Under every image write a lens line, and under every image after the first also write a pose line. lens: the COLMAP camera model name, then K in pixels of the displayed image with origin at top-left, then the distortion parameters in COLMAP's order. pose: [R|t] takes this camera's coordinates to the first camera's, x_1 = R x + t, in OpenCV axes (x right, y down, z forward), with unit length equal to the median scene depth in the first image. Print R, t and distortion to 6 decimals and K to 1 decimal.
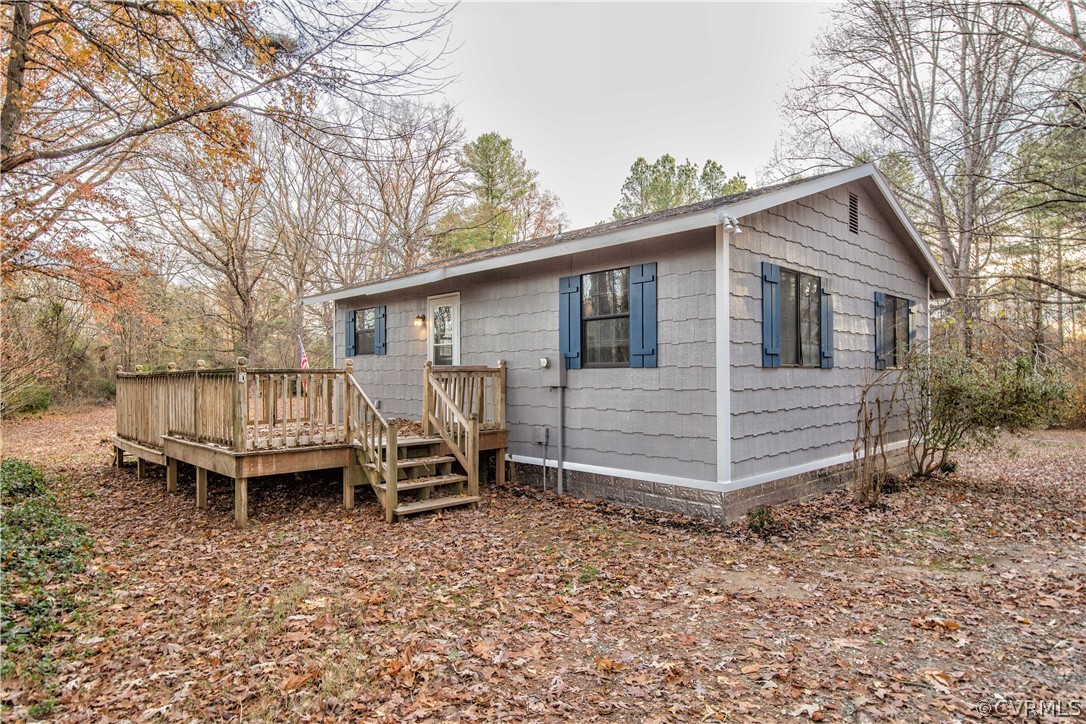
lens RADIAL K [[636.7, 0, 560.6], [0, 636.7, 367.9], [0, 0, 1]] dist [-0.020641, 0.002256]
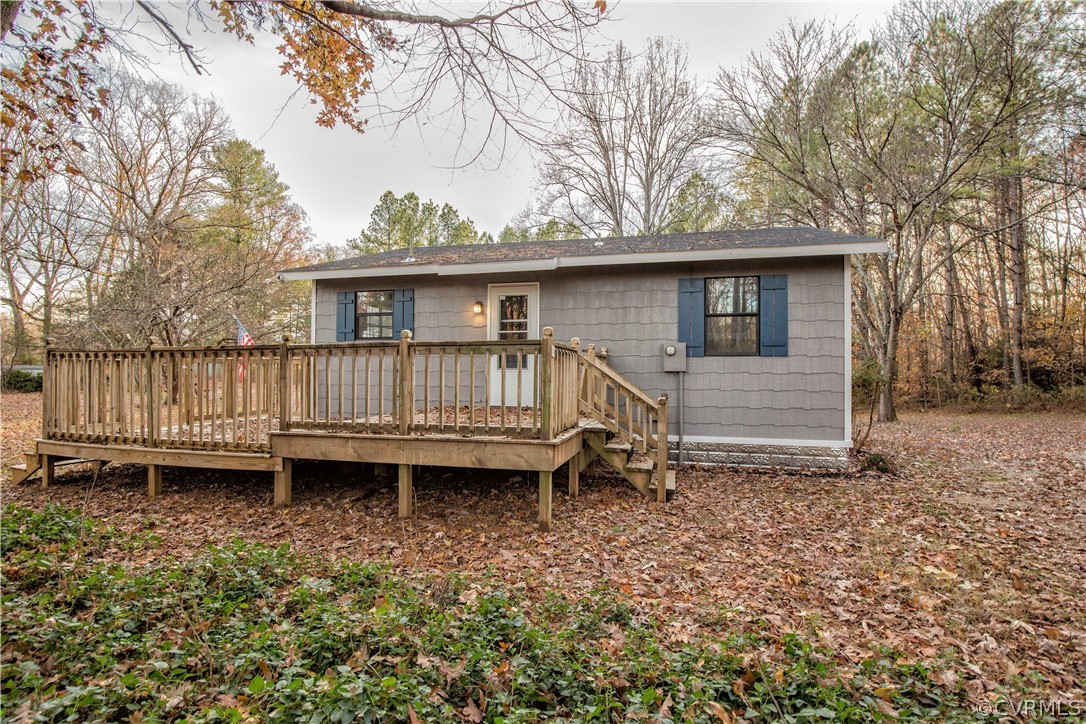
lens RADIAL K [[496.6, 0, 563.1], [0, 496.6, 369.7], [0, 0, 1]] dist [-0.036305, 0.005862]
pose [[0.850911, 0.016412, 0.525054, -0.638758], [-0.016523, 0.999853, -0.004475, 0.032303], [-0.525050, -0.004868, 0.851057, 0.326747]]
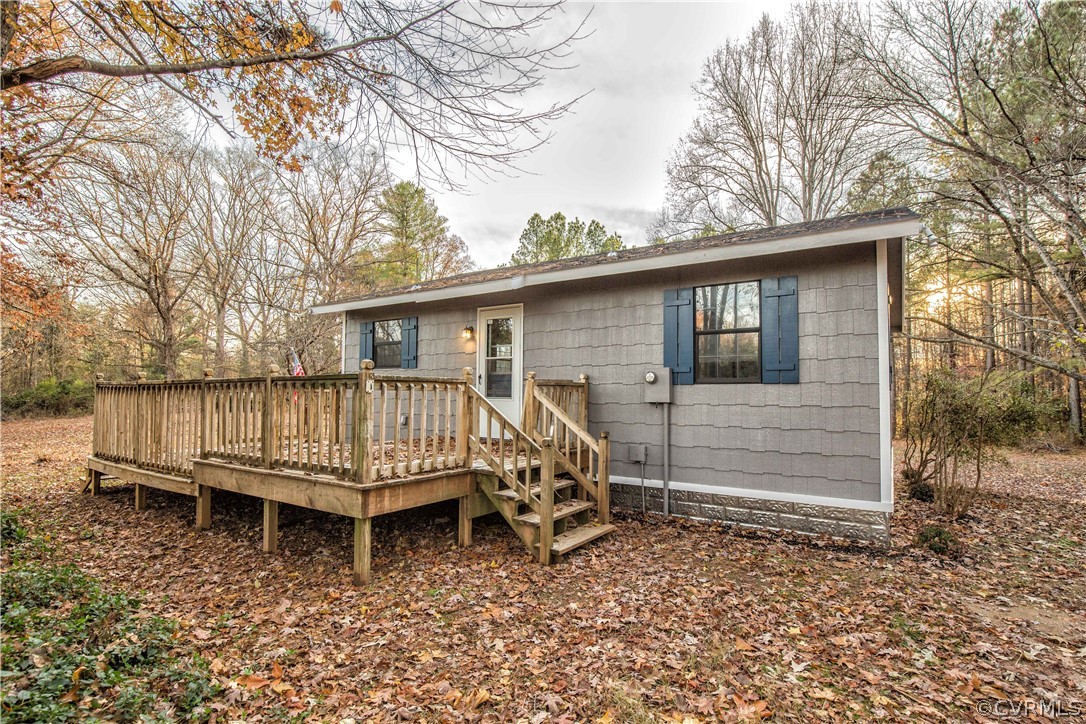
lens RADIAL K [[529.5, 0, 557.6], [0, 529.5, 372.9], [0, 0, 1]] dist [-0.034646, 0.004165]
pose [[0.977490, 0.022201, 0.209810, -0.315517], [-0.015418, 0.999306, -0.033909, 0.013405], [-0.210417, 0.029911, 0.977154, 0.247613]]
